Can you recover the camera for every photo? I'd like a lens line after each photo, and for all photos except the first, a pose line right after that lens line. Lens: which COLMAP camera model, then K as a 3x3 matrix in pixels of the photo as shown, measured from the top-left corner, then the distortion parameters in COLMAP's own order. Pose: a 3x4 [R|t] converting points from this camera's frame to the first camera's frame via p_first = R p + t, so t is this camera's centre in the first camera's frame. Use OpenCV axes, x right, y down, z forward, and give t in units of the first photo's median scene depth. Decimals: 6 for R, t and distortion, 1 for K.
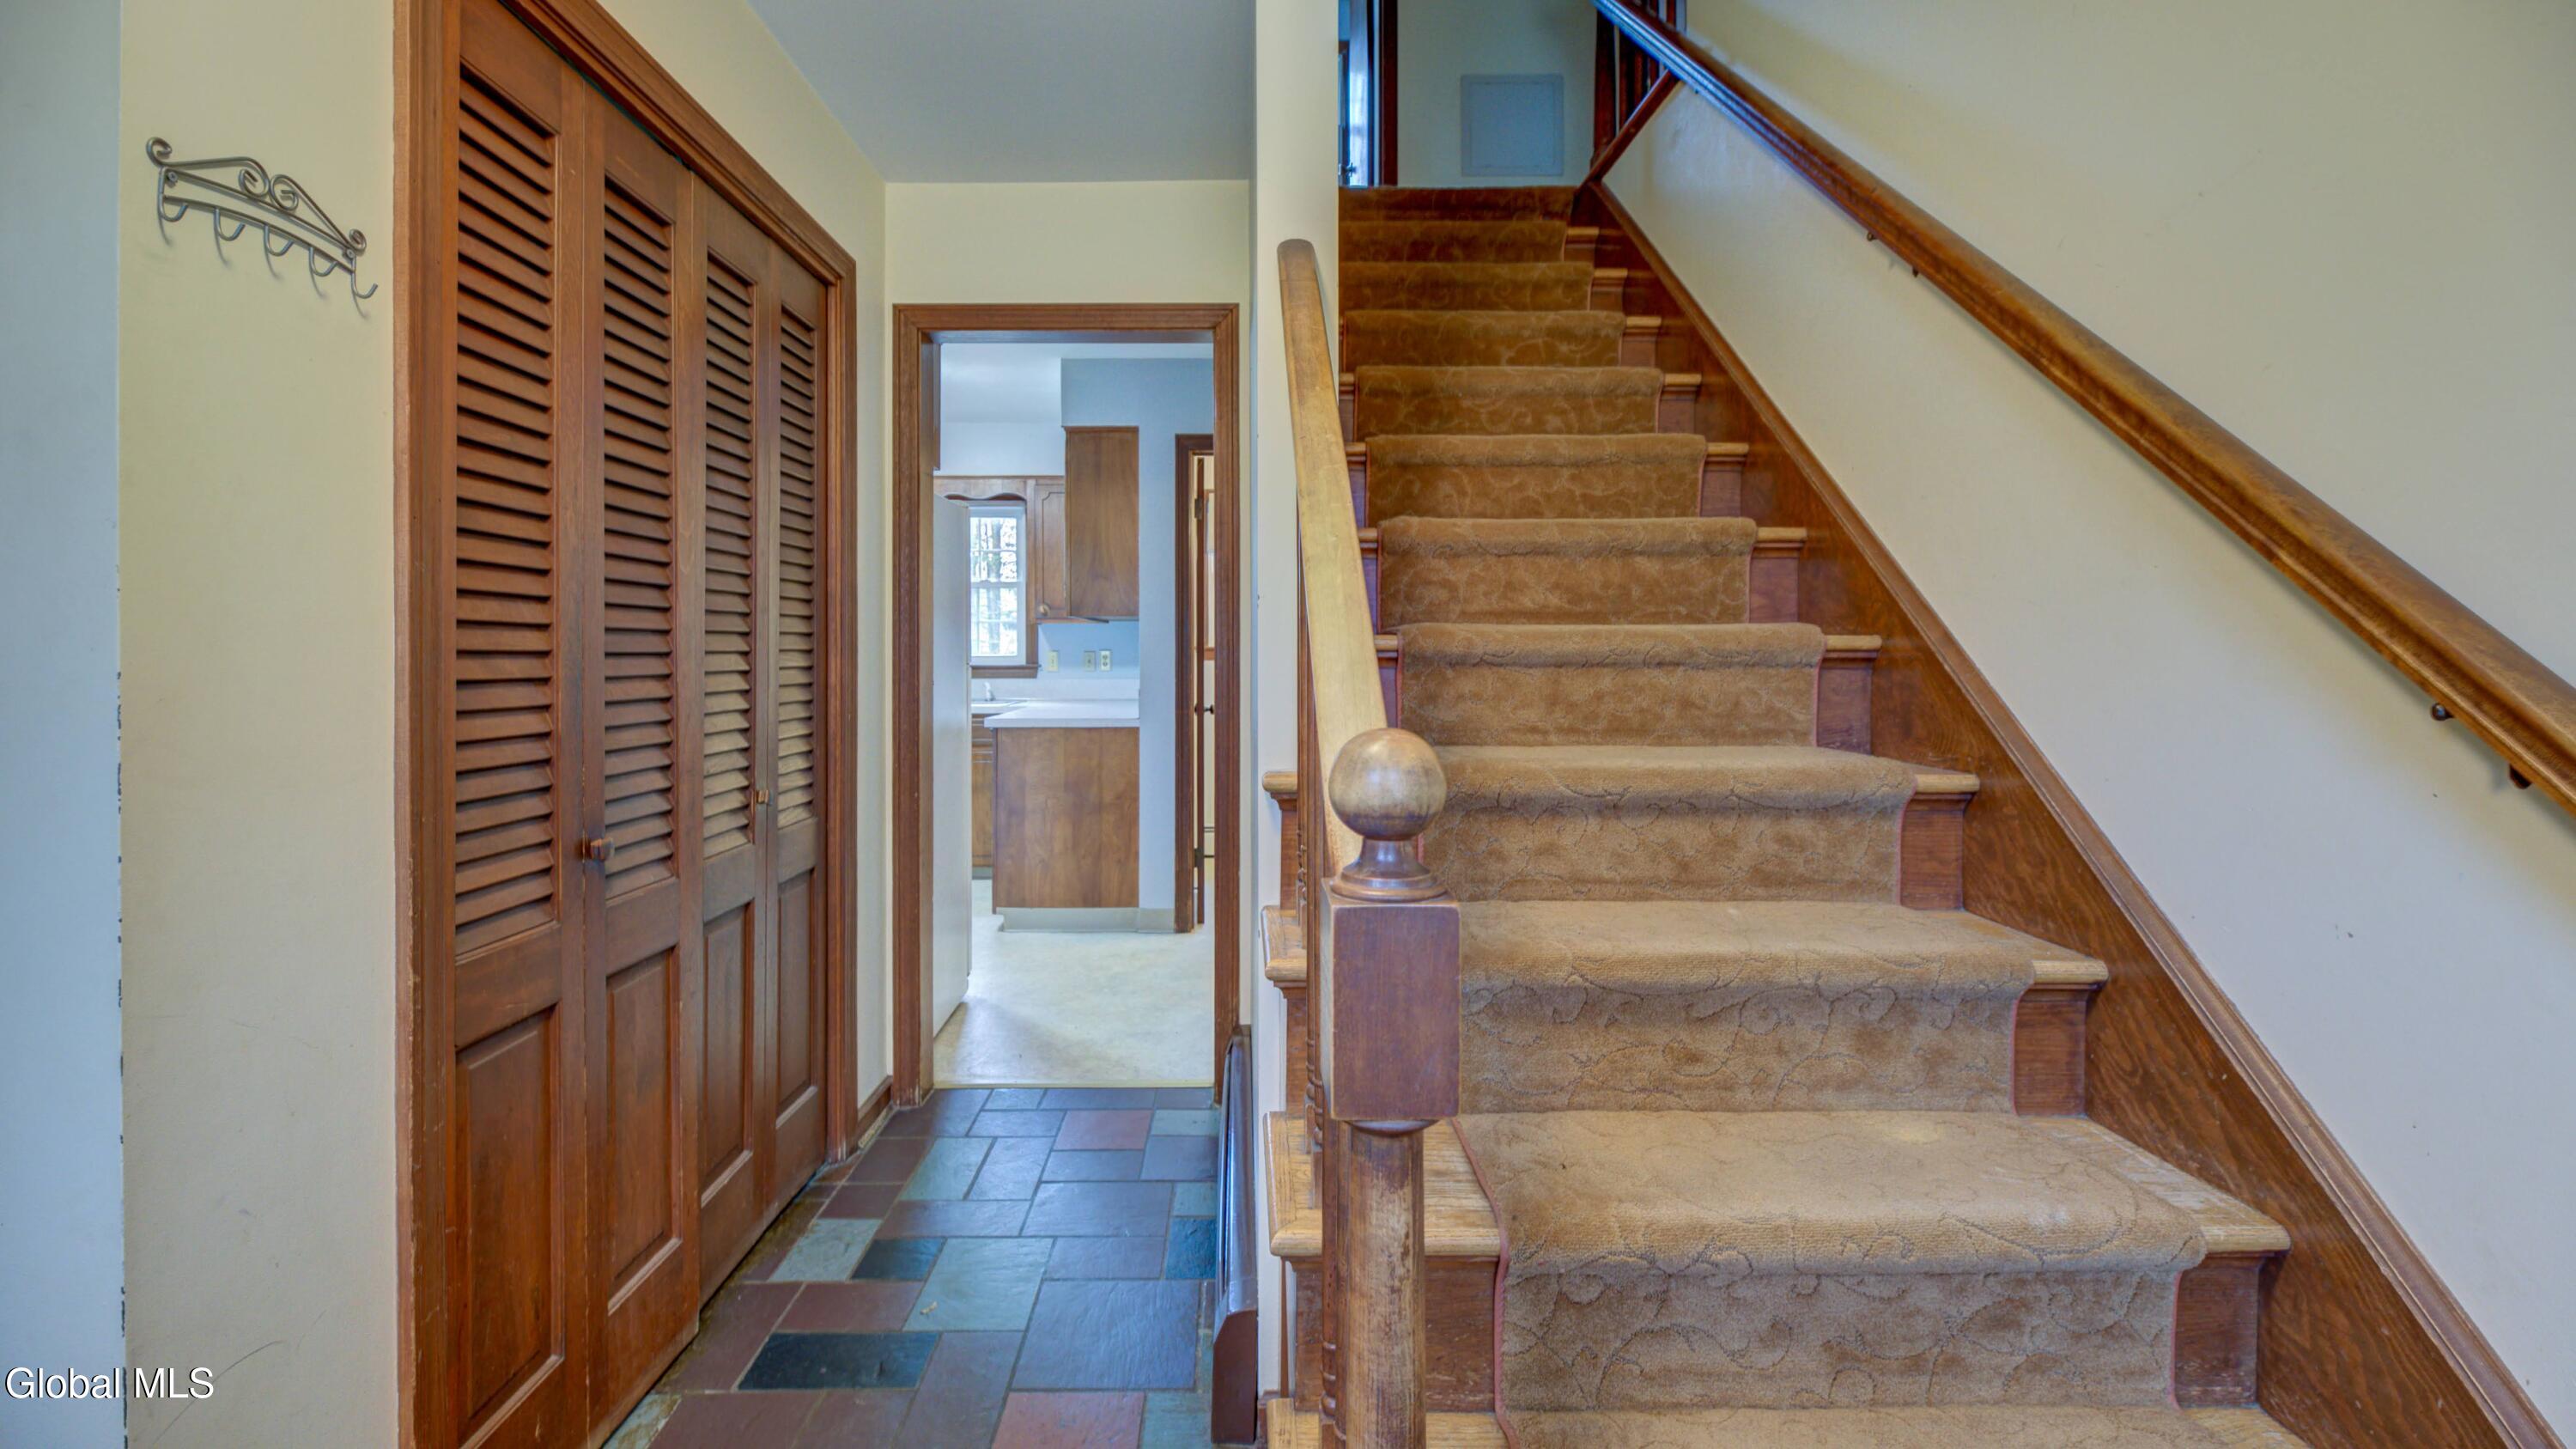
lens RADIAL K [[1071.4, 0, 1252.1], [0, 1071.4, 653.8], [0, 0, 1]] dist [-0.001287, -0.000761]
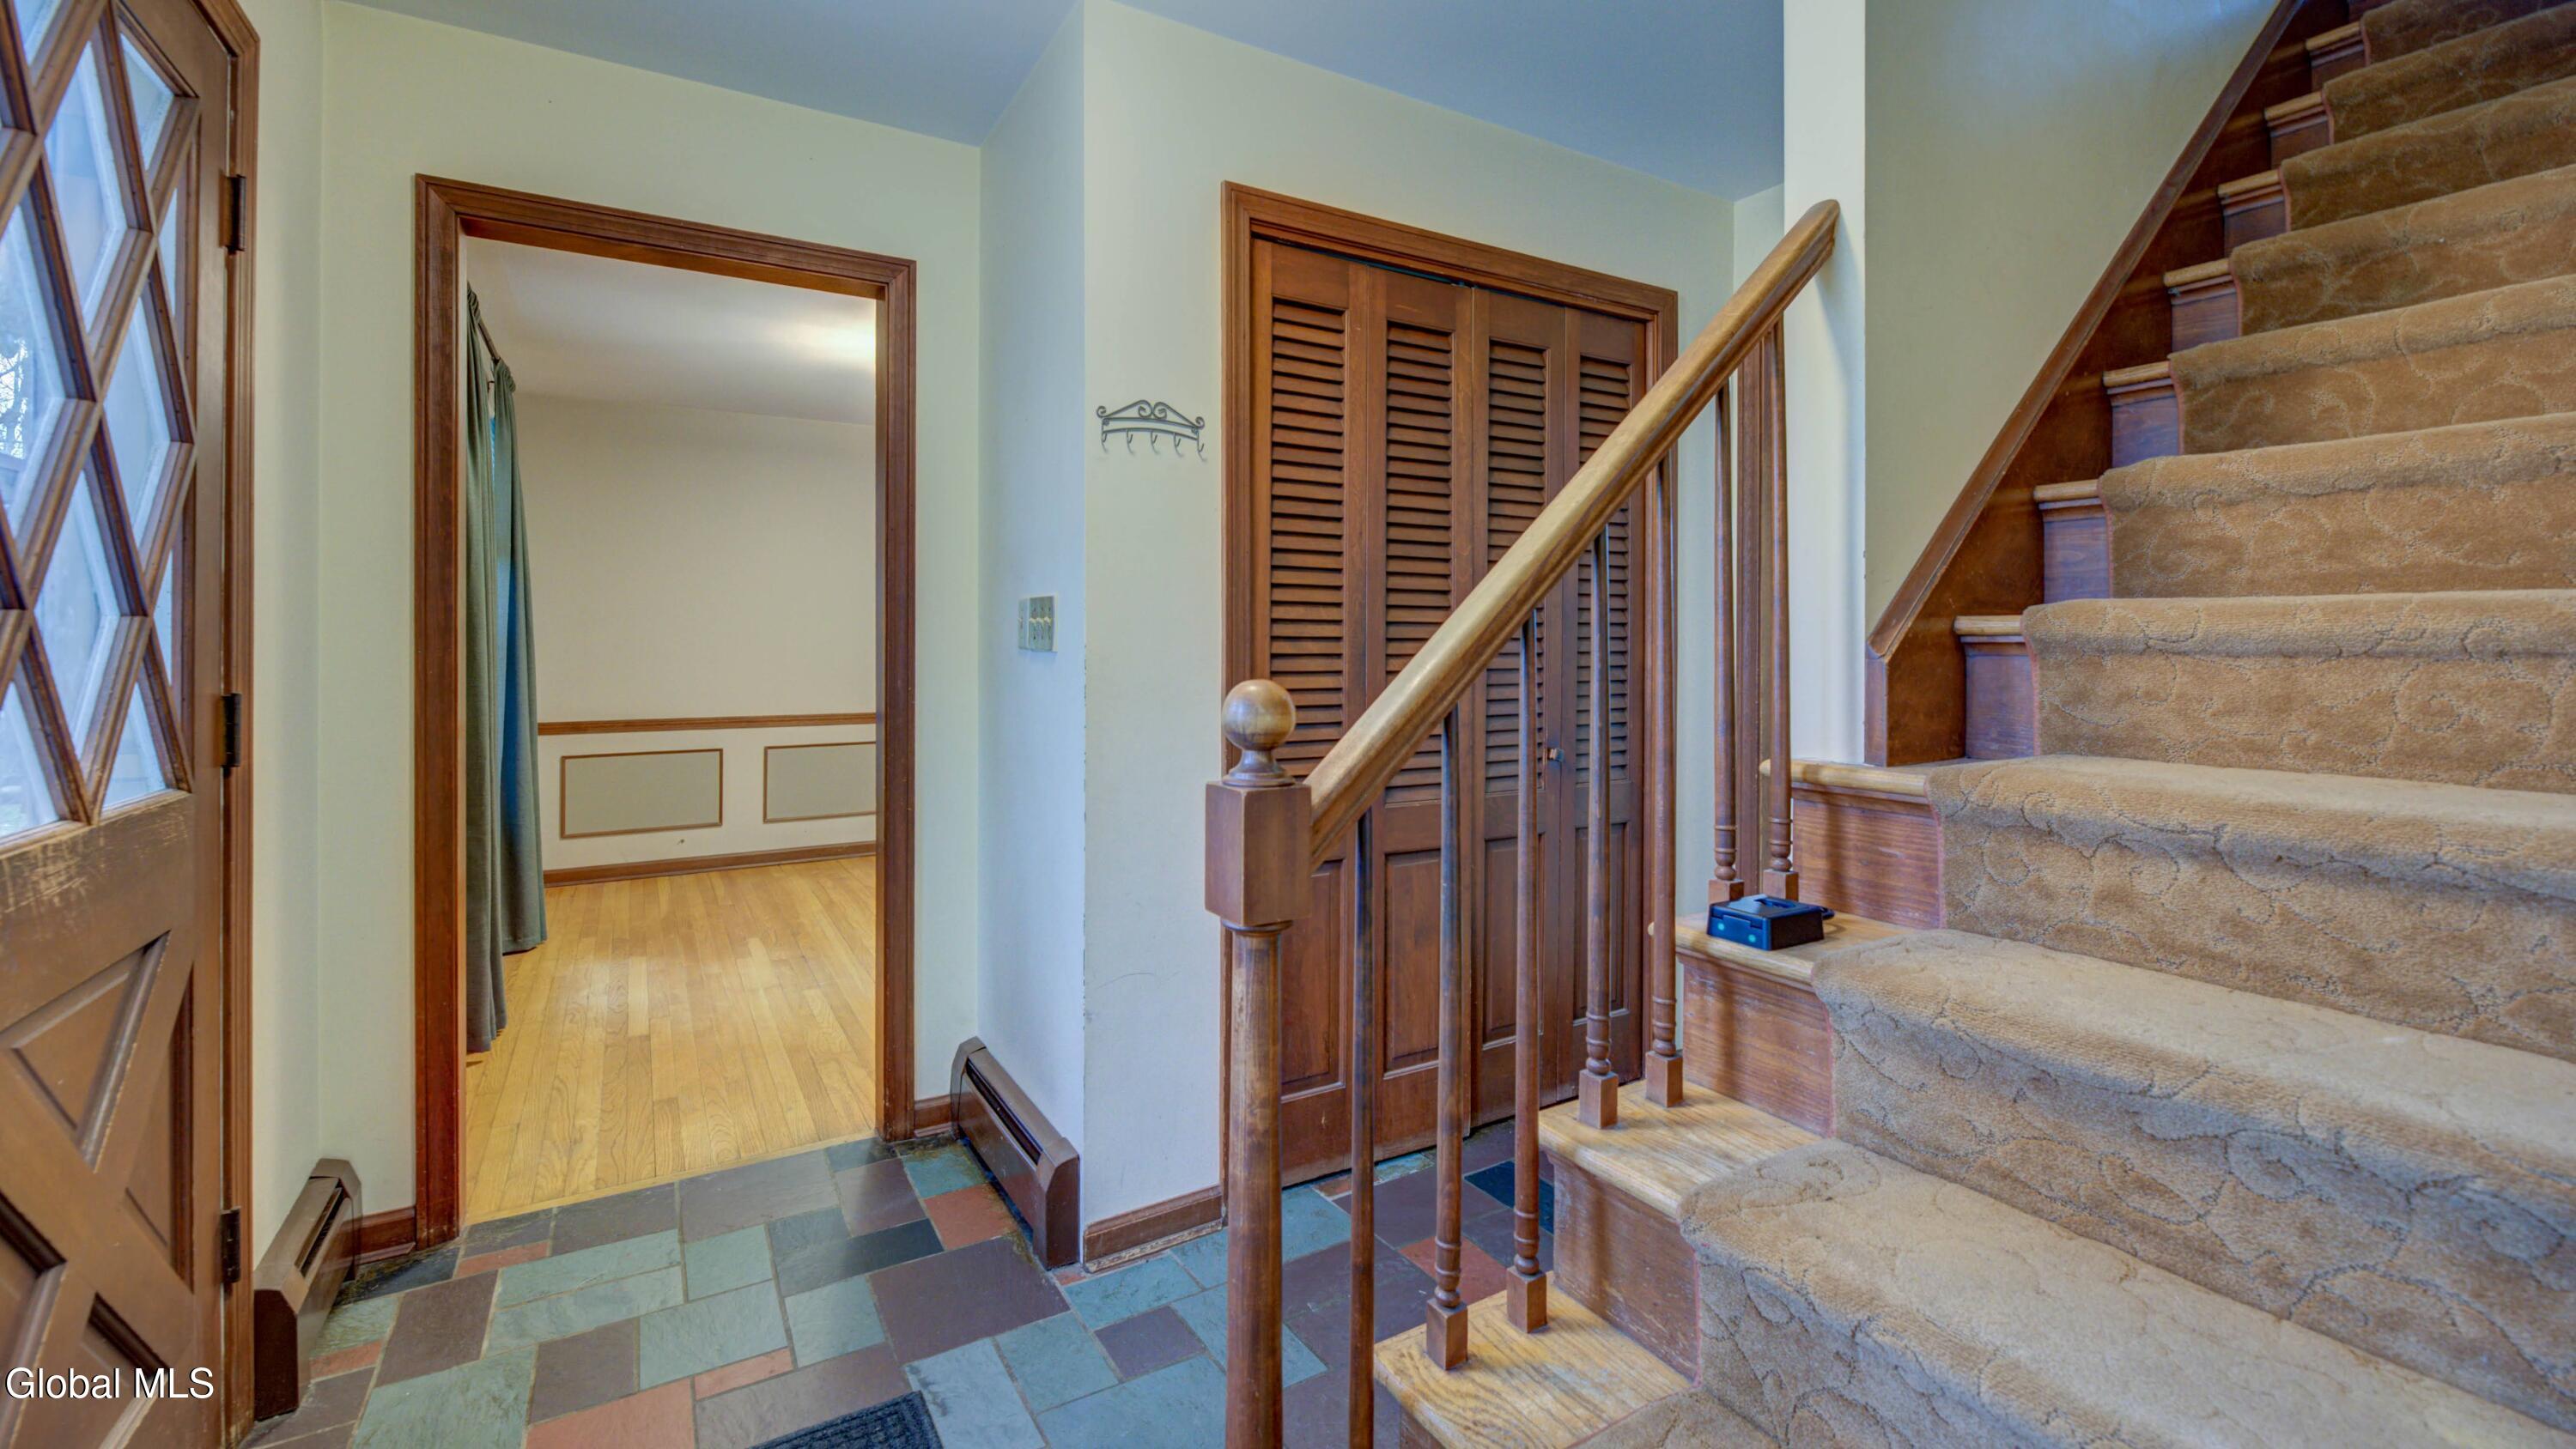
lens RADIAL K [[1071.1, 0, 1253.3], [0, 1071.1, 651.0], [0, 0, 1]] dist [-0.001287, -0.000761]
pose [[0.497762, 0.007332, -0.867282, 0.547414], [-0.004127, 0.999973, 0.006085, 0.007072], [0.867304, 0.000551, 0.497779, 0.082214]]
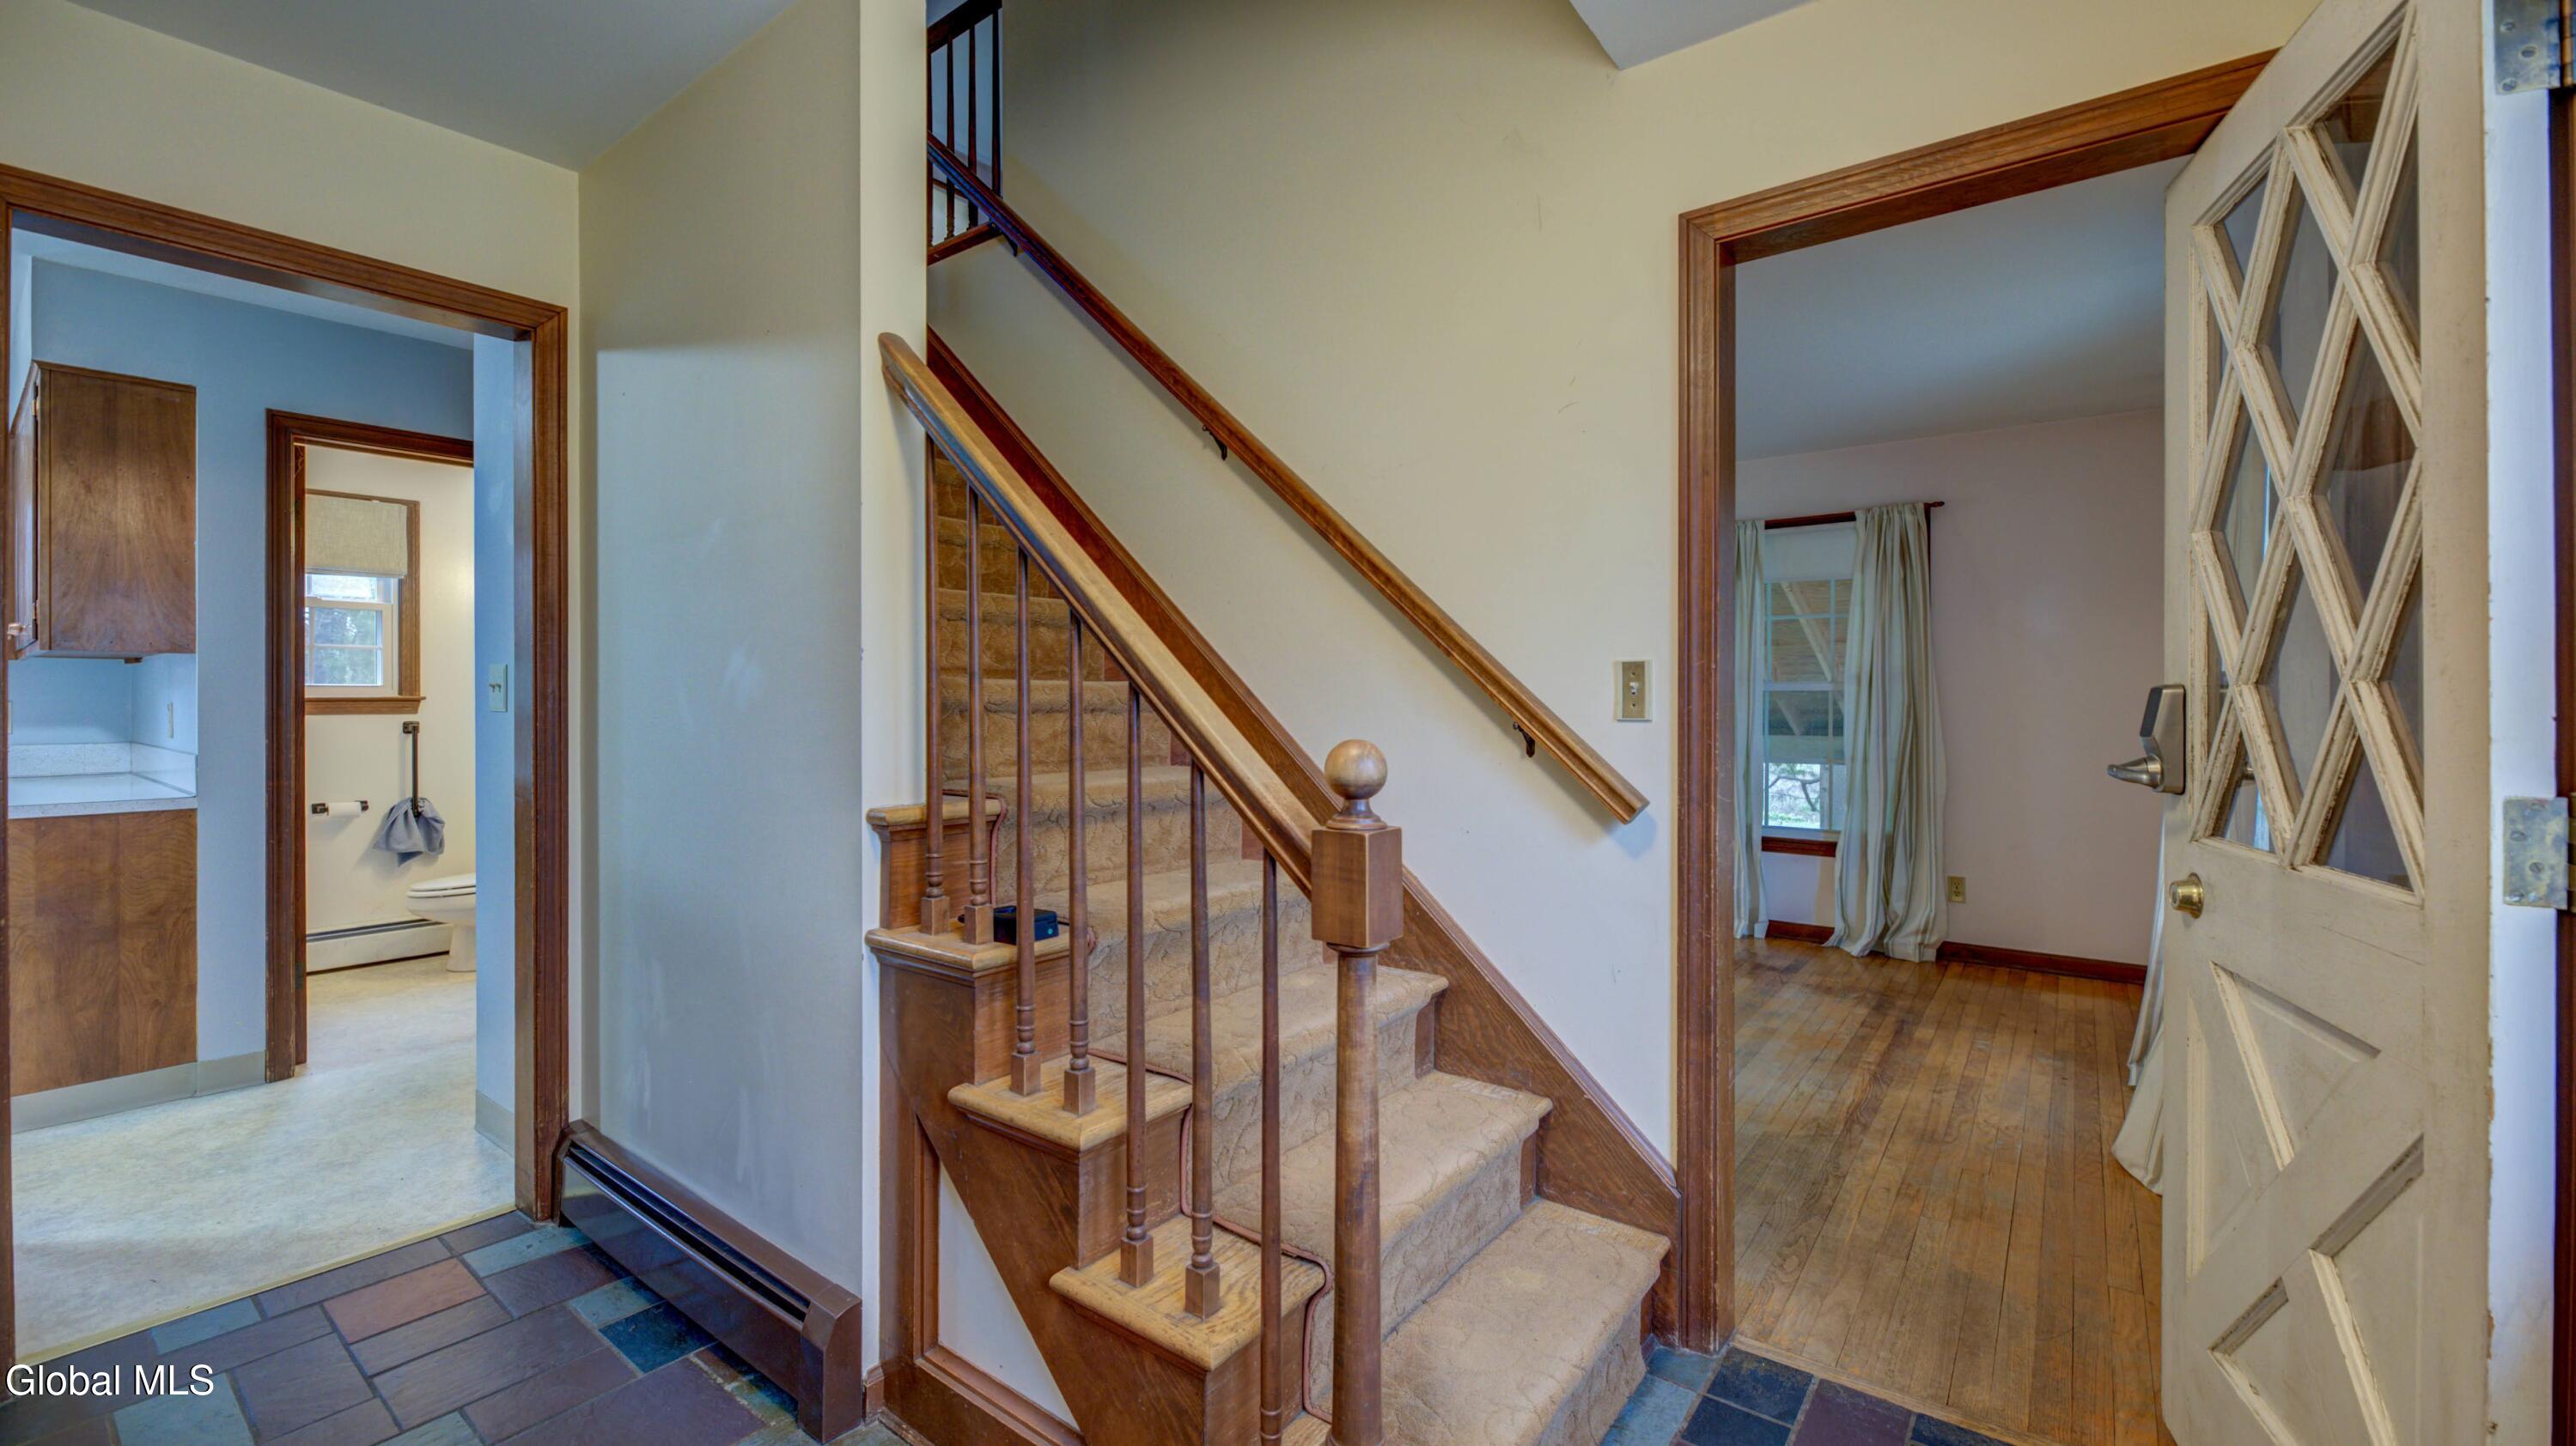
lens RADIAL K [[1071.0, 0, 1277.9], [0, 1071.0, 701.6], [0, 0, 1]] dist [-0.001287, -0.000761]
pose [[0.612362, 0.000915, 0.790577, -0.542447], [0.002945, 0.999990, -0.003438, 0.004121], [-0.790572, 0.004434, 0.612353, -0.011148]]
